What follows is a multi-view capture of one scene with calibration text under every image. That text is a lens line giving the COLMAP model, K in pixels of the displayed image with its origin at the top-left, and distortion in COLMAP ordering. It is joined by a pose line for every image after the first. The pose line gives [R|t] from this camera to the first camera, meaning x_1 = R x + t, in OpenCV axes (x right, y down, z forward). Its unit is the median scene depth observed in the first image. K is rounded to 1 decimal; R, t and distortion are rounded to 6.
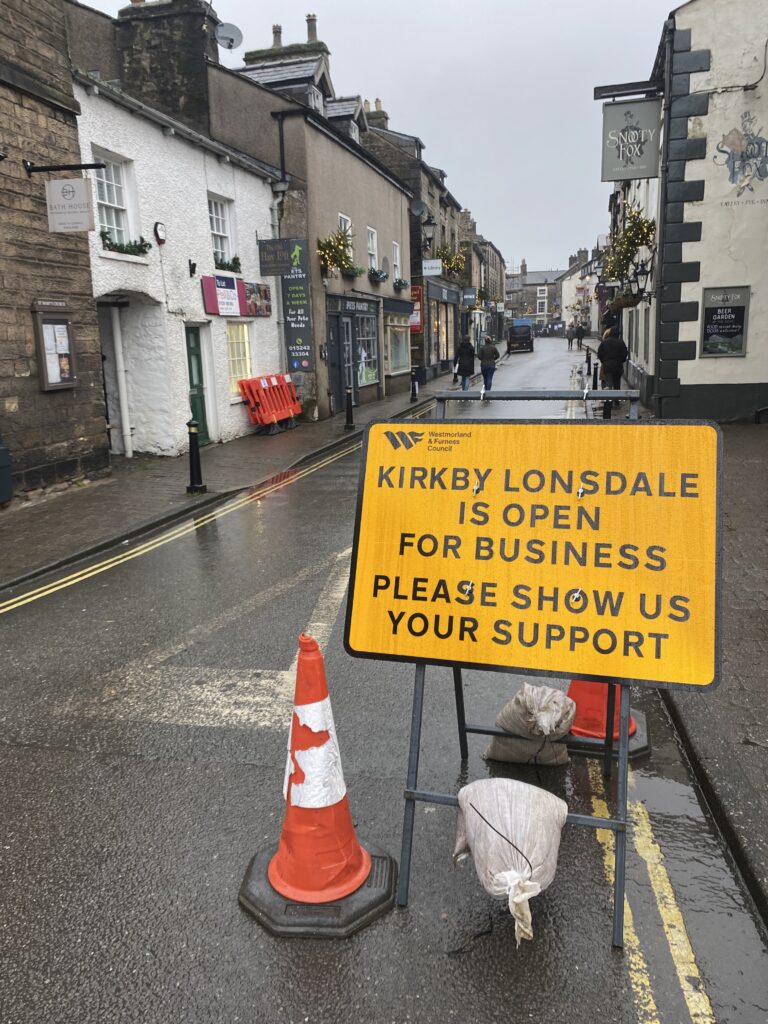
lens RADIAL K [[786.4, 0, 374.8], [0, 786.4, 507.4], [0, 0, 1]] dist [0.046684, -0.053438]
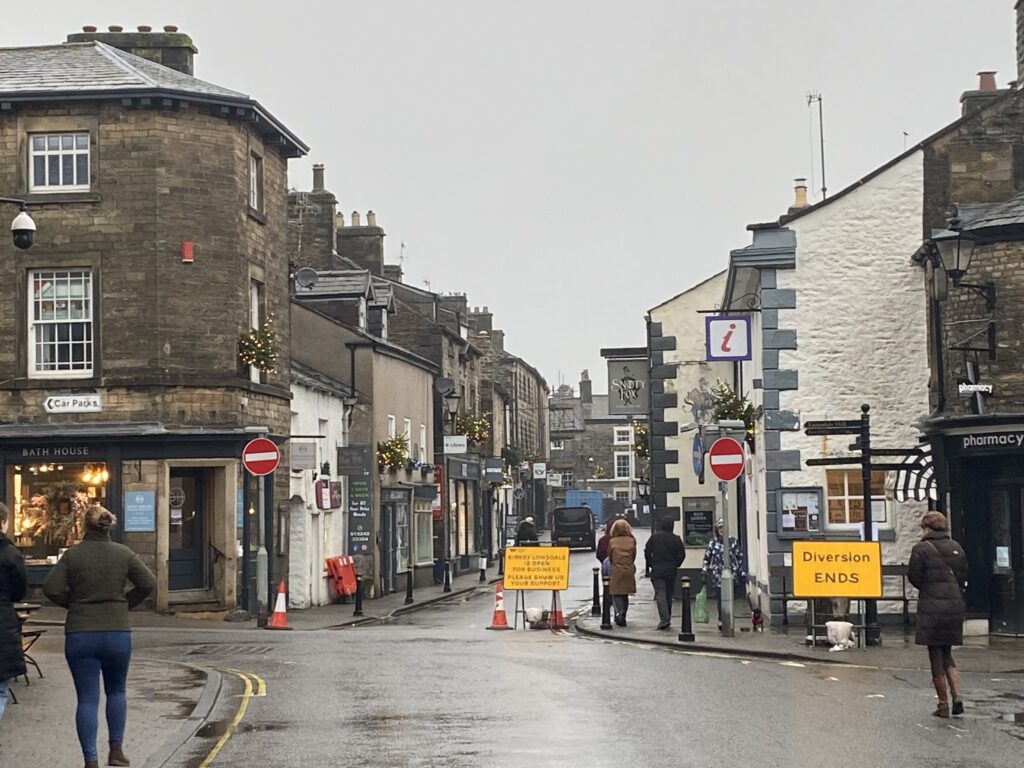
lens RADIAL K [[2120.8, 0, 505.8], [0, 2120.8, 374.2], [0, 0, 1]] dist [0.200100, 0.000000]
pose [[0.990458, 0.030434, 0.134415, -0.371655], [0.007908, 0.961157, -0.275890, 0.512905], [-0.137590, 0.274320, 0.951744, -2.433936]]
